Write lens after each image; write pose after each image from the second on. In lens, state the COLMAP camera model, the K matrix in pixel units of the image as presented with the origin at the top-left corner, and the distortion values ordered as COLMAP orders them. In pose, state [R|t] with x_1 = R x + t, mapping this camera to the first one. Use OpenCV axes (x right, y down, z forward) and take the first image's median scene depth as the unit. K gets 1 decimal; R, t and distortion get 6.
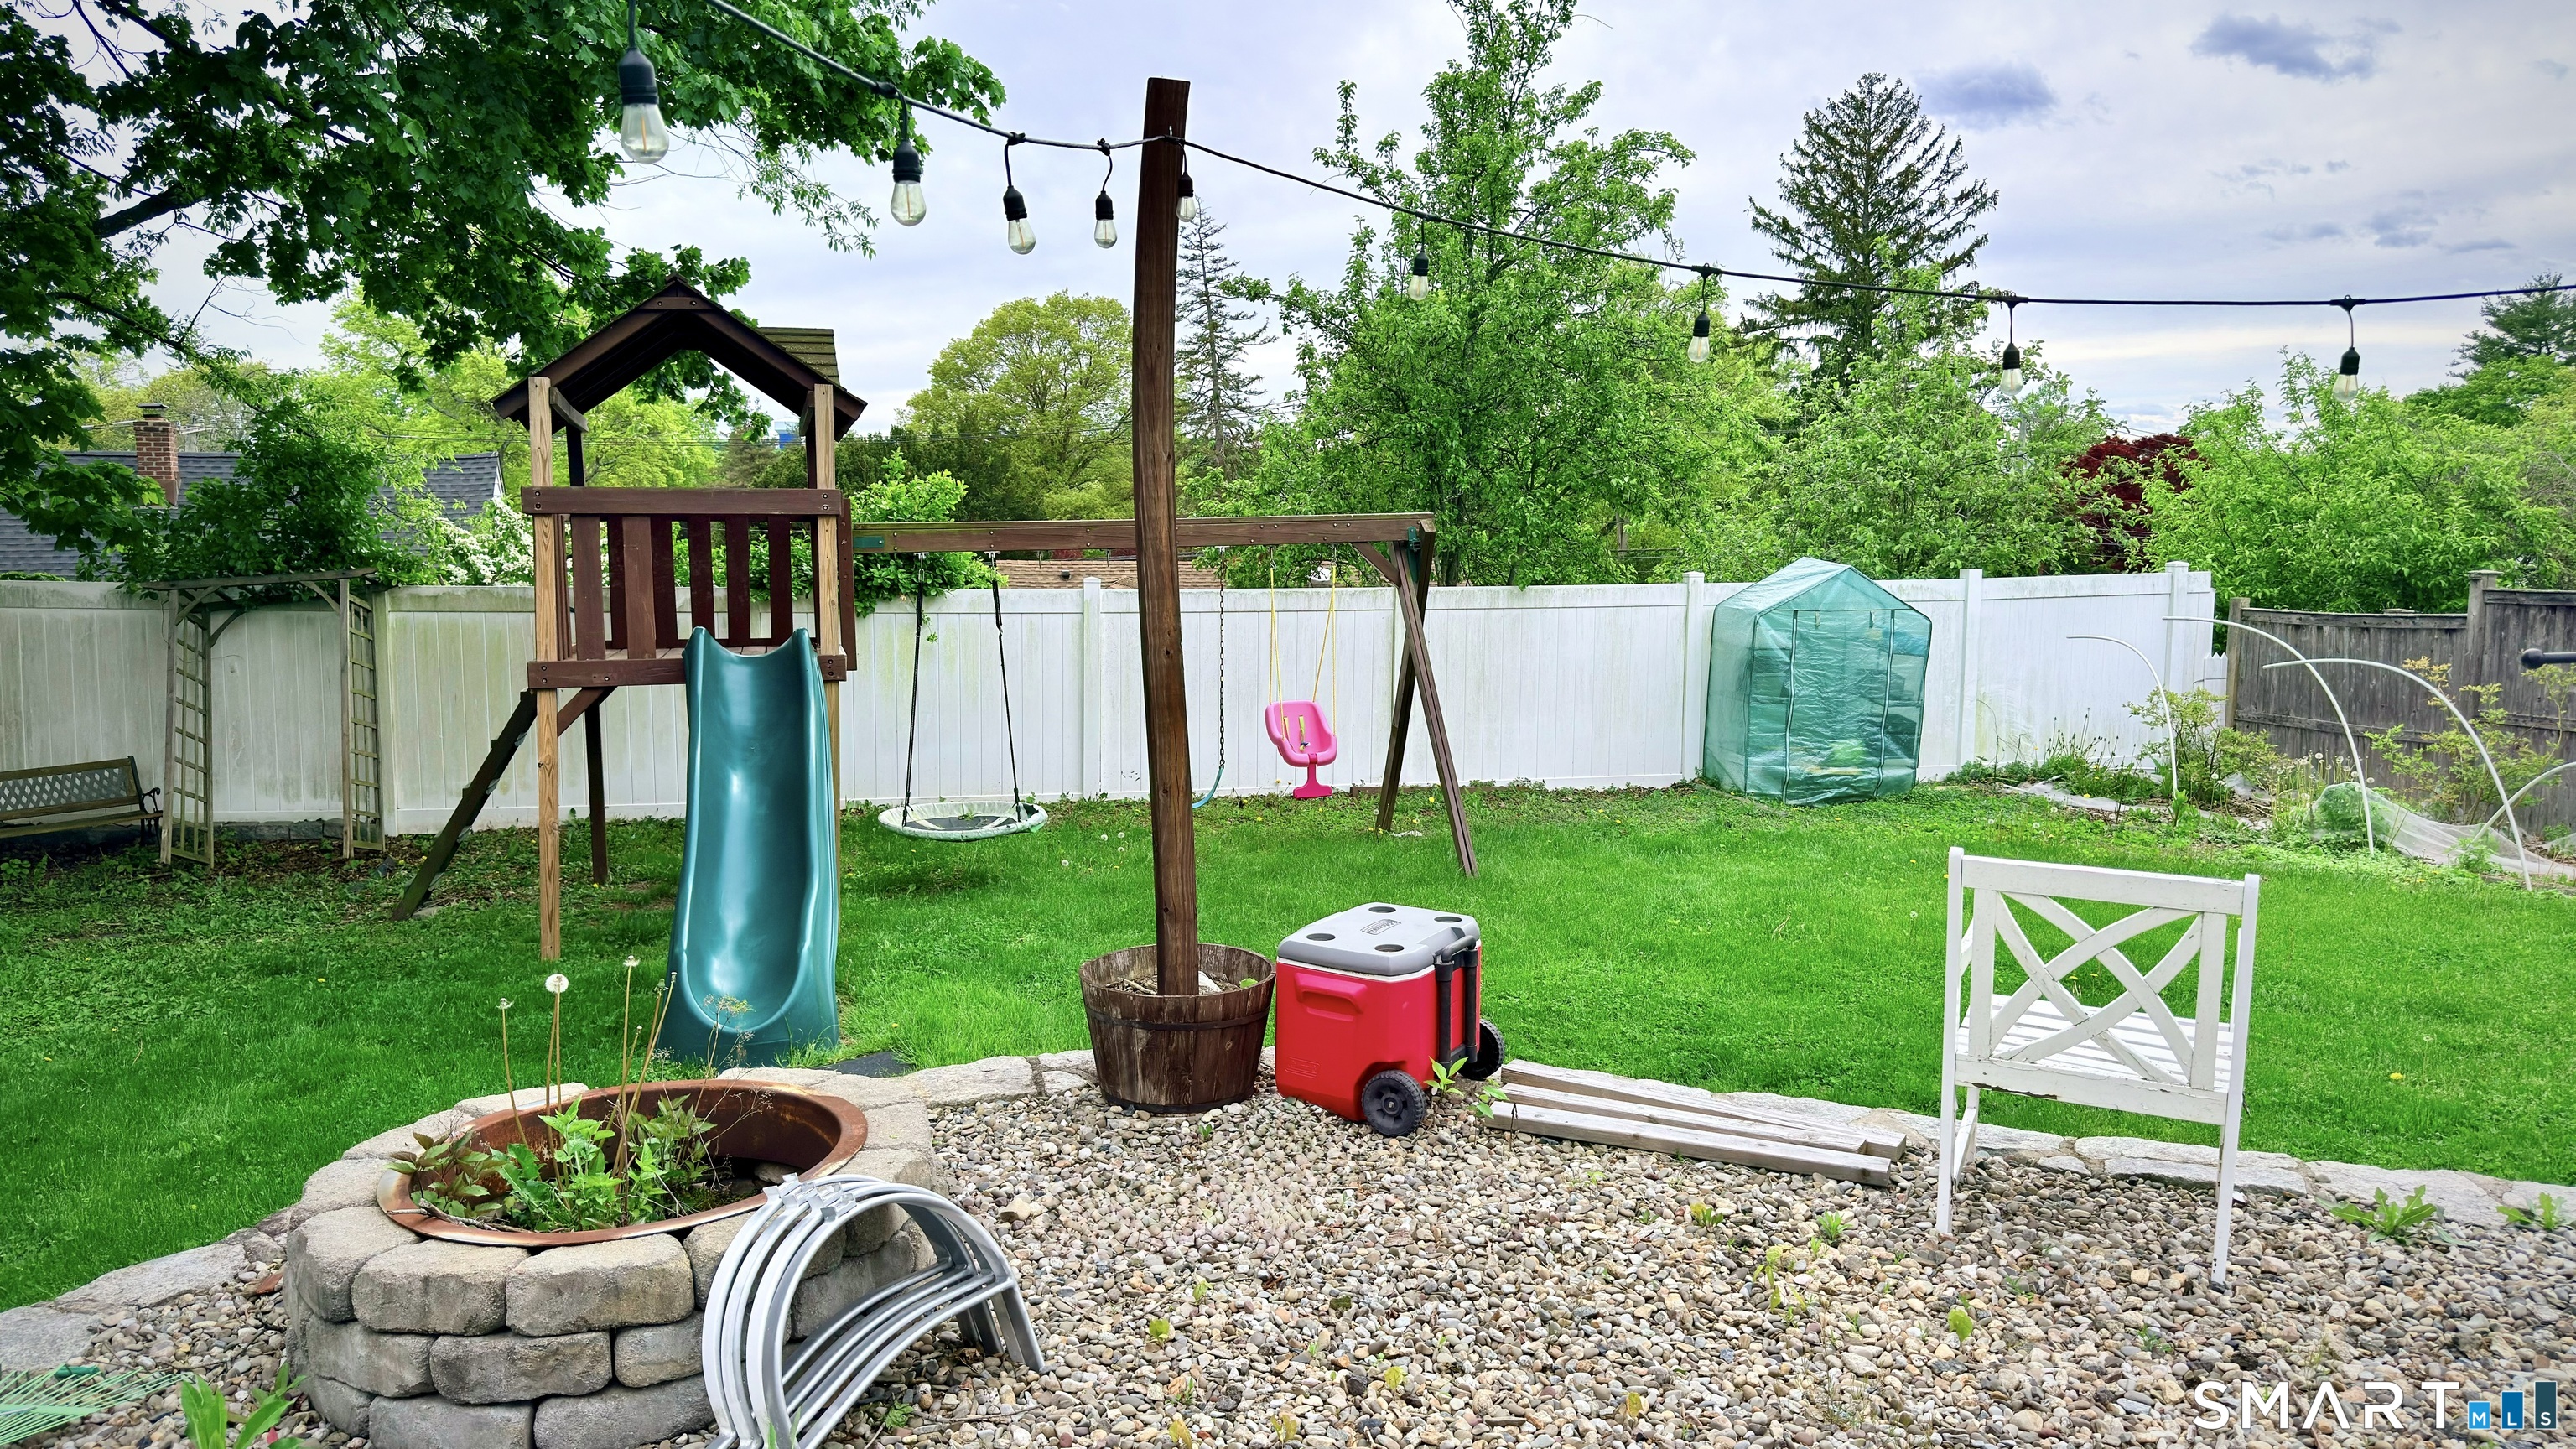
lens RADIAL K [[1799.0, 0, 1288.0], [0, 1799.0, 724.5], [0, 0, 1]] dist [0.148107, -0.249005]
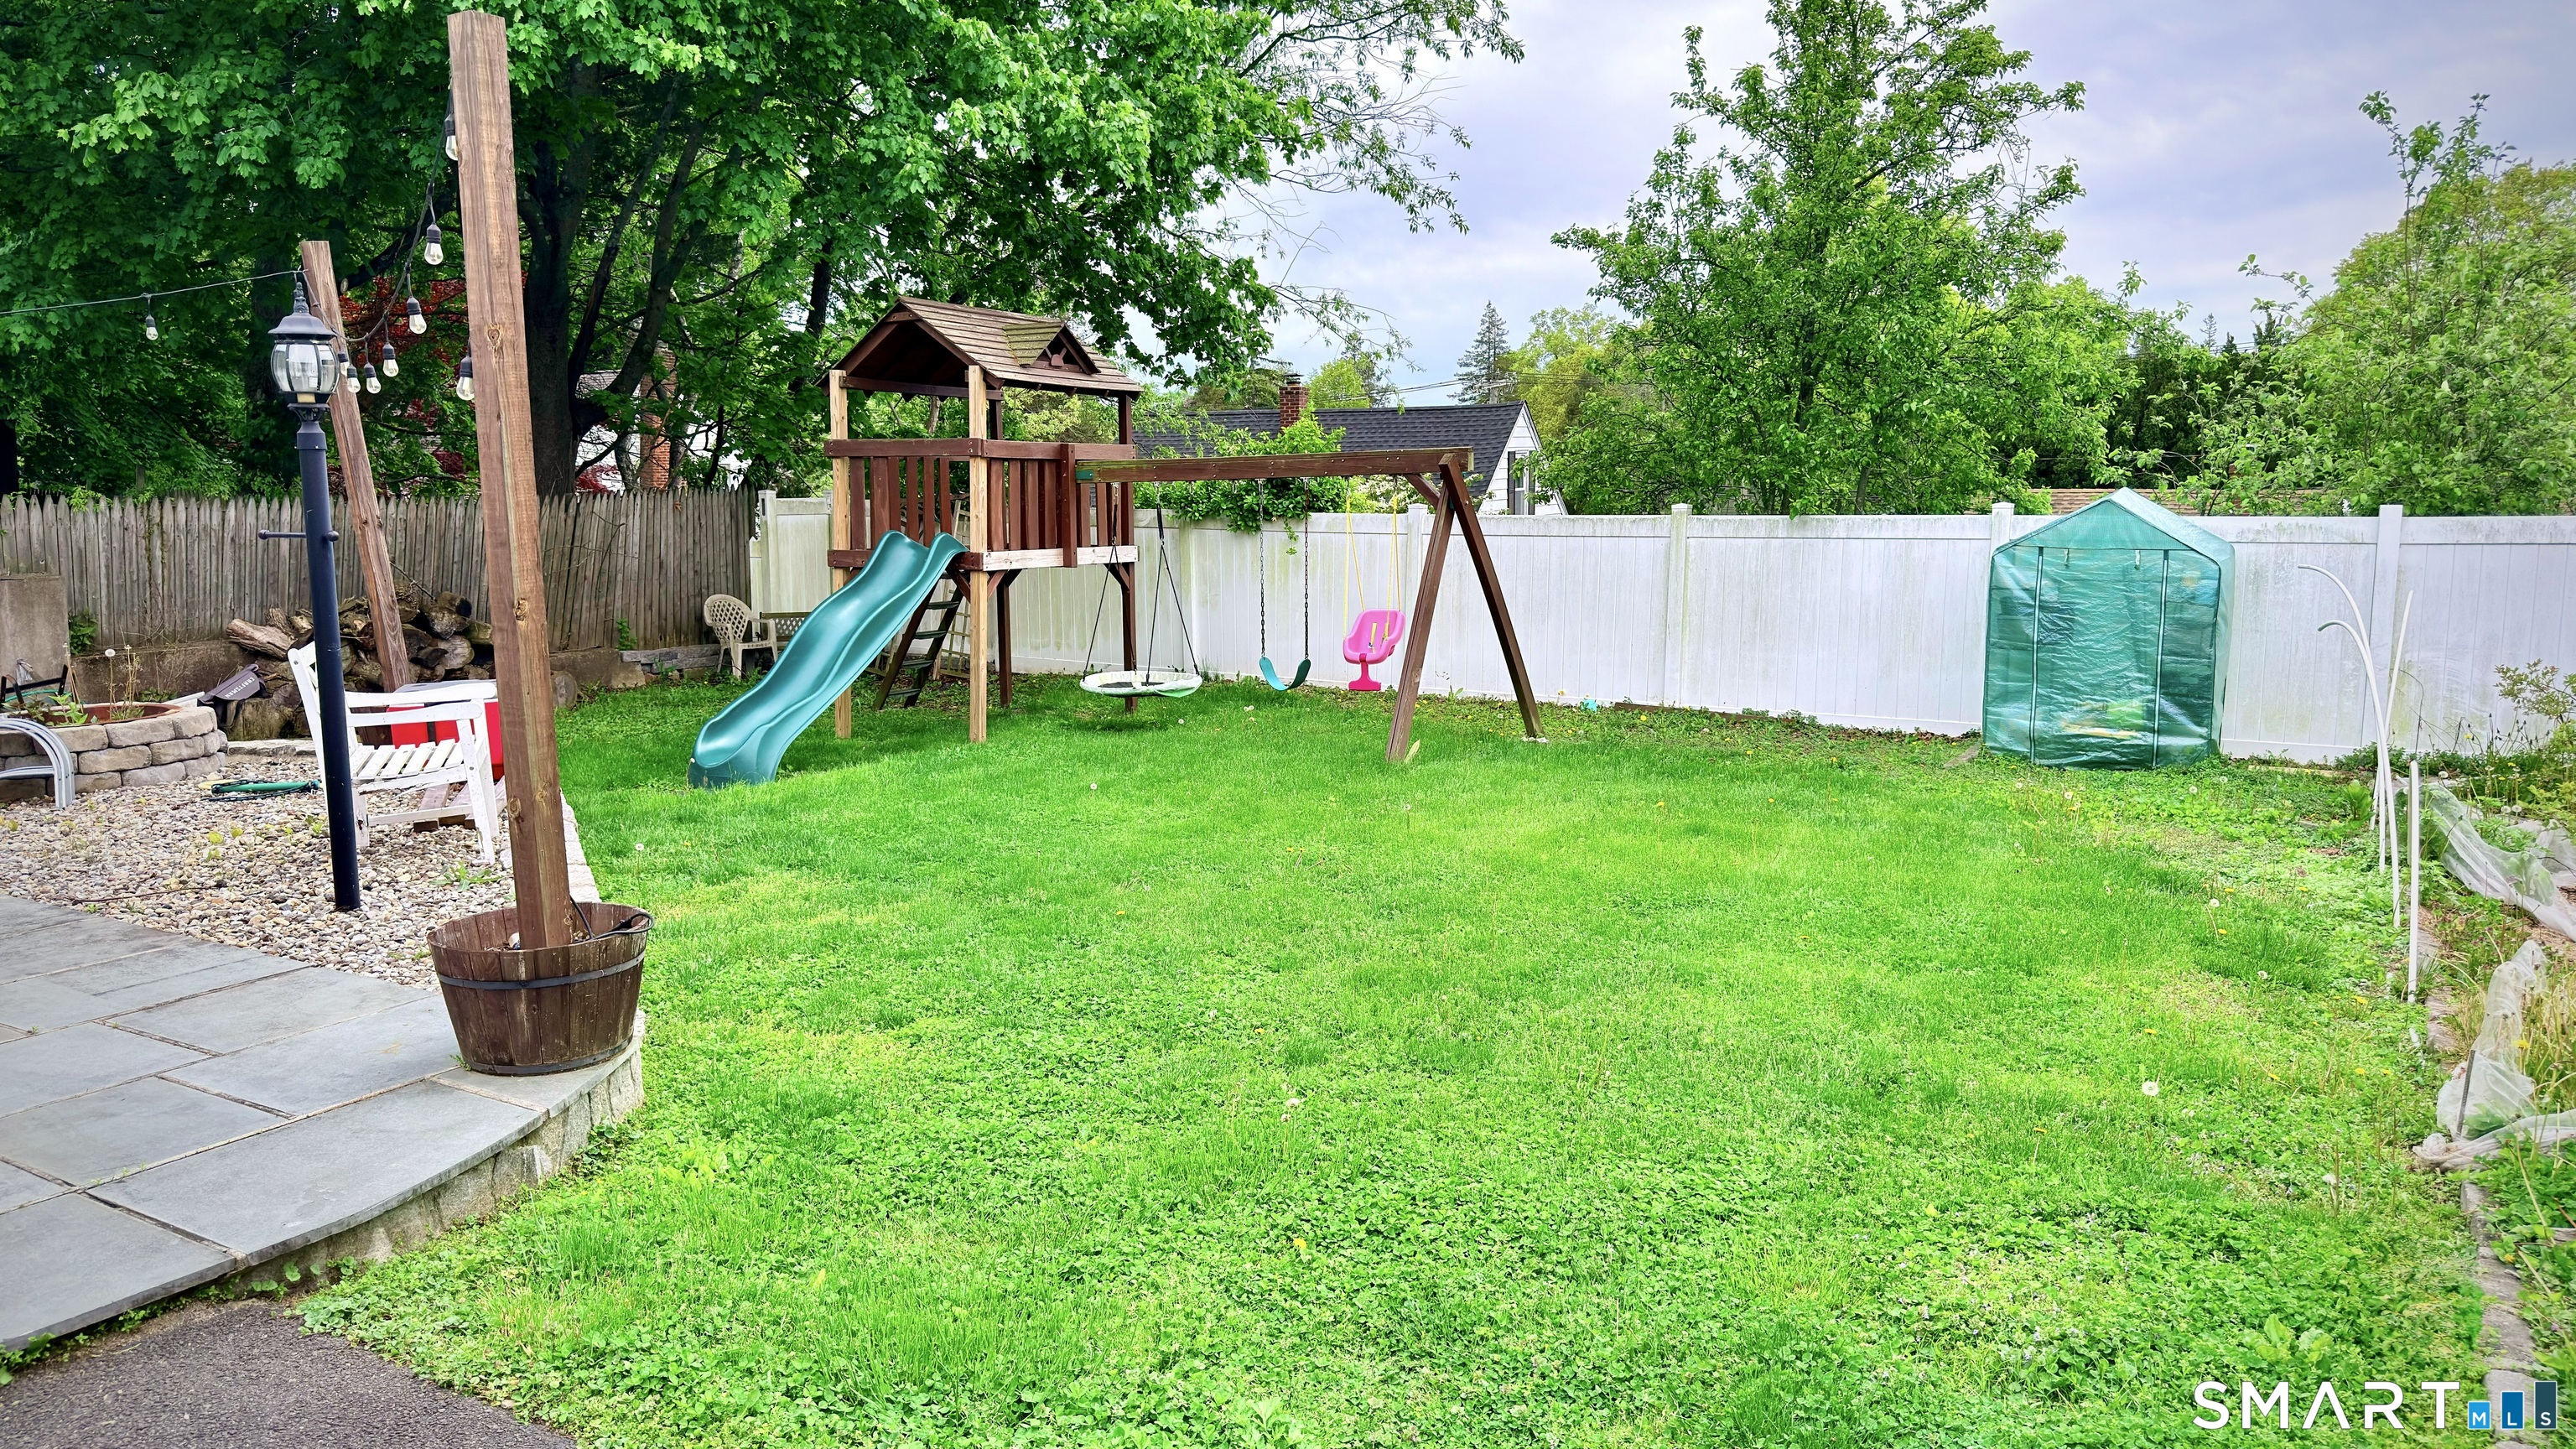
lens RADIAL K [[1799.0, 0, 1288.0], [0, 1799.0, 724.5], [0, 0, 1]] dist [0.148107, -0.249005]
pose [[0.707882, 0.097098, -0.699625, 0.640477], [-0.068976, 0.995275, 0.068340, -0.011518], [0.702954, -0.000119, 0.711235, 0.093923]]
